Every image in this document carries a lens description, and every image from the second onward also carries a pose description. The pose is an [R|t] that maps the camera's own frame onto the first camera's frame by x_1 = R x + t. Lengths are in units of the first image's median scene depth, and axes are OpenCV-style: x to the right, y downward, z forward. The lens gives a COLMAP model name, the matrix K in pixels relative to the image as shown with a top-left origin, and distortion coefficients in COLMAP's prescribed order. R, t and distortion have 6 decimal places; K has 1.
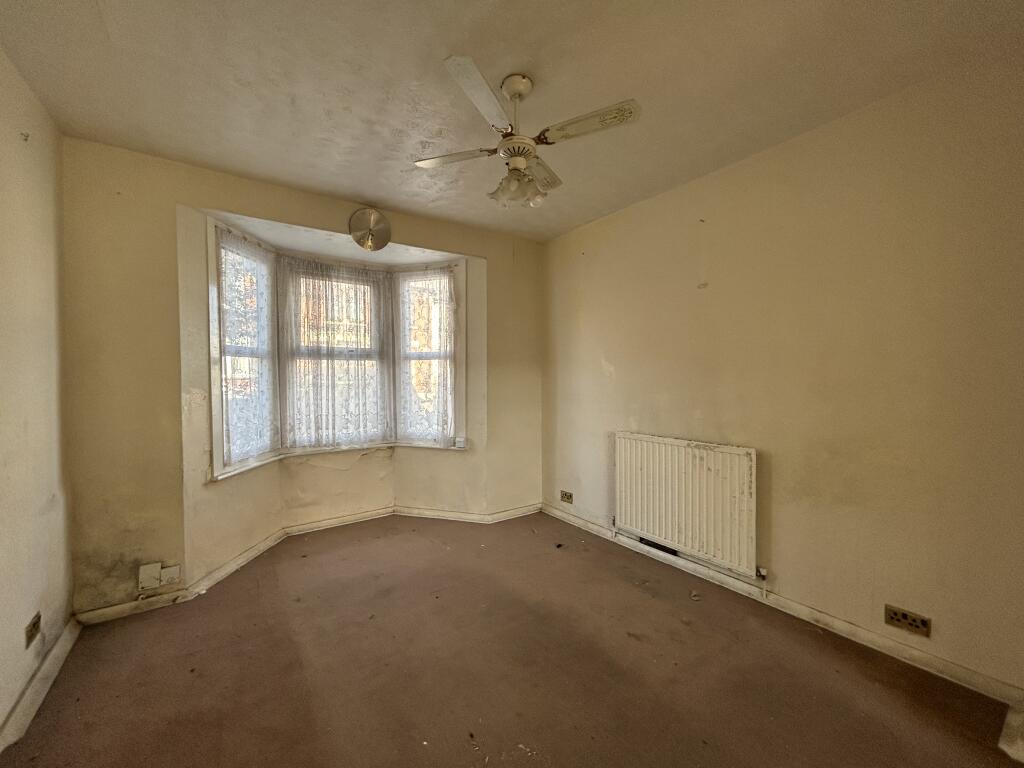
lens RADIAL K [[416.3, 0, 508.8], [0, 416.3, 383.5], [0, 0, 1]] dist [-0.001845, 0.001107]
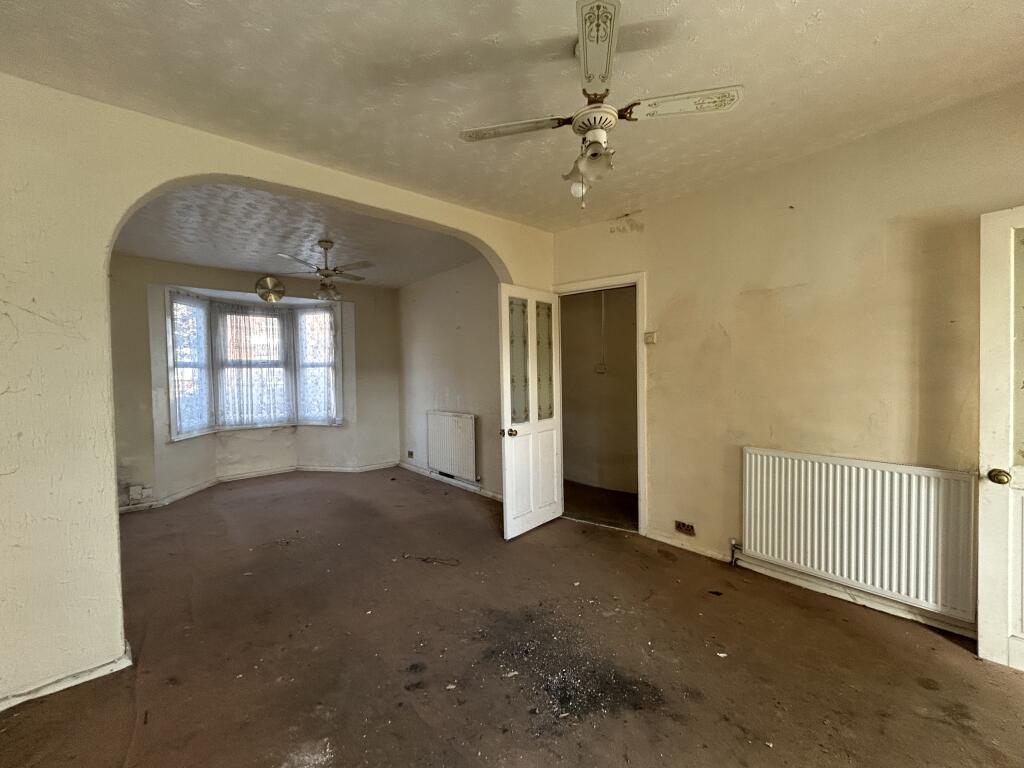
lens RADIAL K [[416.3, 0, 508.3], [0, 416.3, 382.0], [0, 0, 1]] dist [-0.001845, 0.001107]
pose [[0.995085, -0.013479, 0.098099, 0.497766], [0.013333, 0.999909, 0.002143, 0.003497], [-0.098119, -0.000824, 0.995174, -0.829311]]
